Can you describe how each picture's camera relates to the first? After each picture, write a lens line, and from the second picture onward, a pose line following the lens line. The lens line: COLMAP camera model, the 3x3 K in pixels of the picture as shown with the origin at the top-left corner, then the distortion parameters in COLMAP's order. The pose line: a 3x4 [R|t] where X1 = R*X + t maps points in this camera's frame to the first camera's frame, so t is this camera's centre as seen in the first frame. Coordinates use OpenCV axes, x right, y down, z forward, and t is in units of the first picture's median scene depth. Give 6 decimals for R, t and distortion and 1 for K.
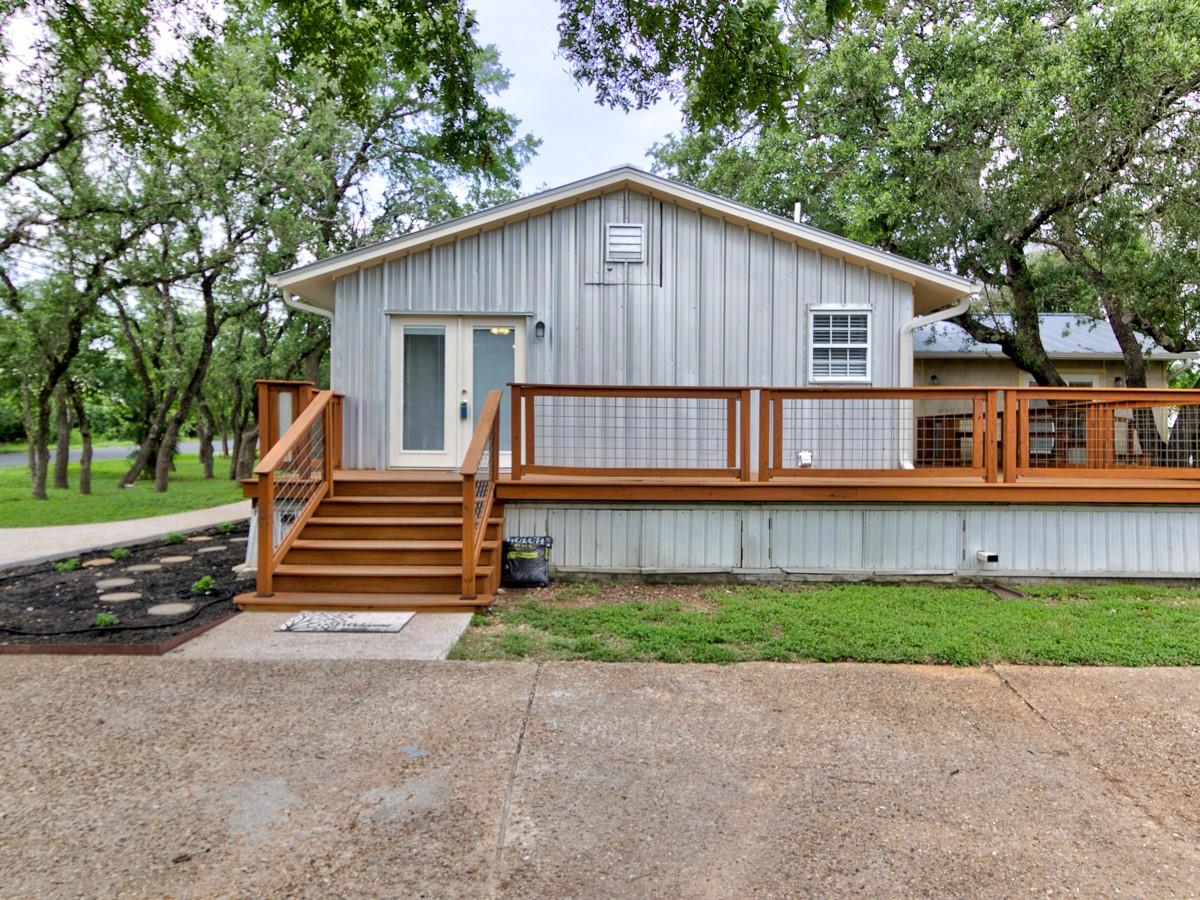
lens RADIAL K [[764.2, 0, 599.7], [0, 764.2, 448.1], [0, 0, 1]] dist [-0.000996, -0.004079]
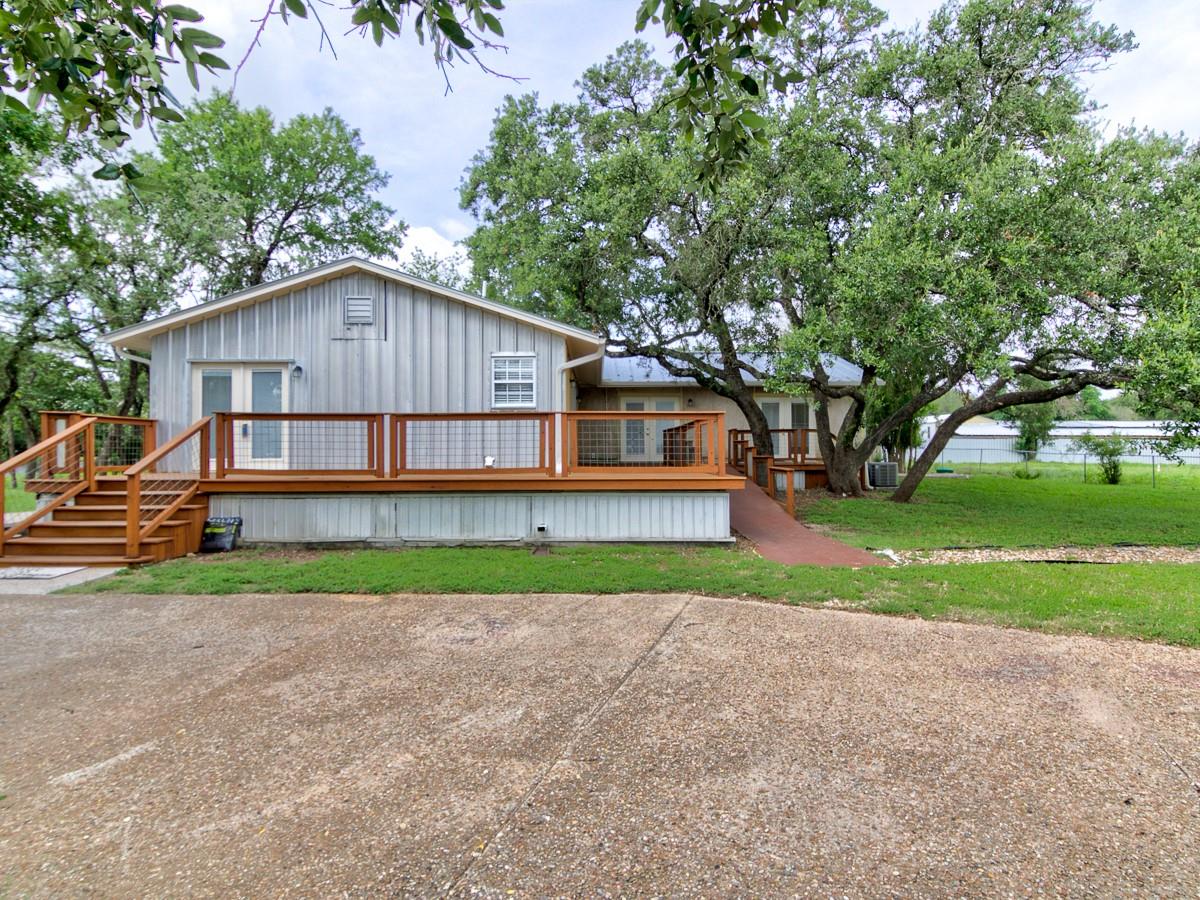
lens RADIAL K [[606.6, 0, 604.1], [0, 606.6, 453.4], [0, 0, 1]] dist [-0.002725, -0.001509]
pose [[0.999862, -0.009699, 0.013483, 0.599981], [0.009725, 0.999951, -0.001839, 0.002763], [-0.013464, 0.001970, 0.999907, -0.157340]]
